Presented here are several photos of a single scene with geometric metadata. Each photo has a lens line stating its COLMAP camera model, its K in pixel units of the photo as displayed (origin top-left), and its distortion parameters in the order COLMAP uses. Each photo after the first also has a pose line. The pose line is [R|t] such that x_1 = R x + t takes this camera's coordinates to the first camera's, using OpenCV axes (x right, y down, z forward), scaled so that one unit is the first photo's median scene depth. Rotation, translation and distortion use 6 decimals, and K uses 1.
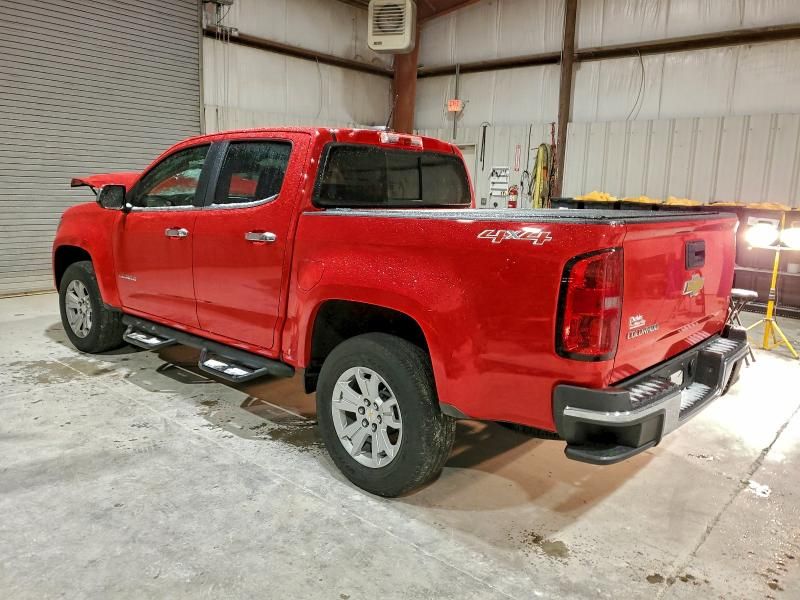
lens RADIAL K [[636.2, 0, 395.0], [0, 636.2, 299.1], [0, 0, 1]] dist [0.048778, 0.004491]
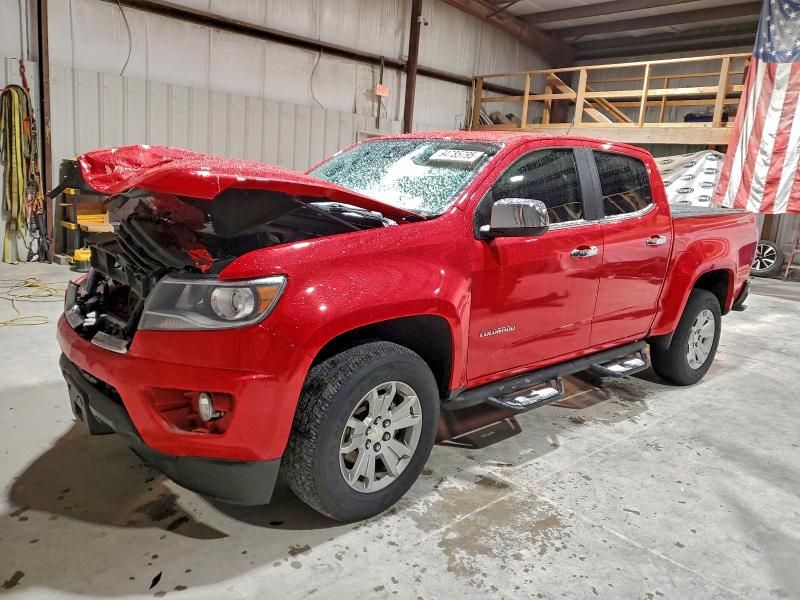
lens RADIAL K [[636.2, 0, 395.0], [0, 636.2, 299.1], [0, 0, 1]] dist [0.048778, 0.004491]
pose [[0.054398, -0.216732, 0.974714, -1.290719], [0.102450, 0.972220, 0.210459, -0.267390], [-0.993250, 0.088411, 0.075091, 1.257085]]
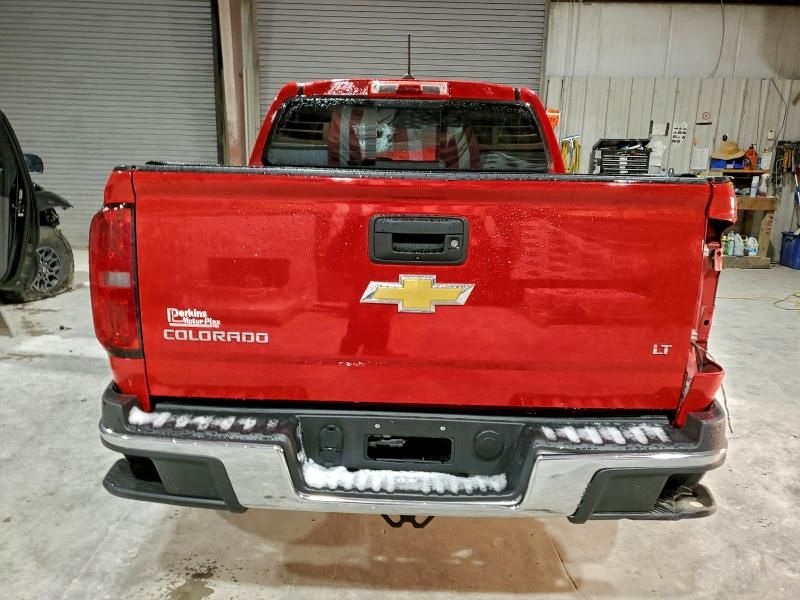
lens RADIAL K [[633.1, 0, 400.0], [0, 633.1, 300.0], [0, 0, 1]] dist [-0.002119, 0.000675]
pose [[0.661282, 0.144595, -0.736070, 0.641238], [-0.125739, 0.988729, 0.081264, -0.042275], [0.739524, 0.038814, 0.672010, 0.446612]]
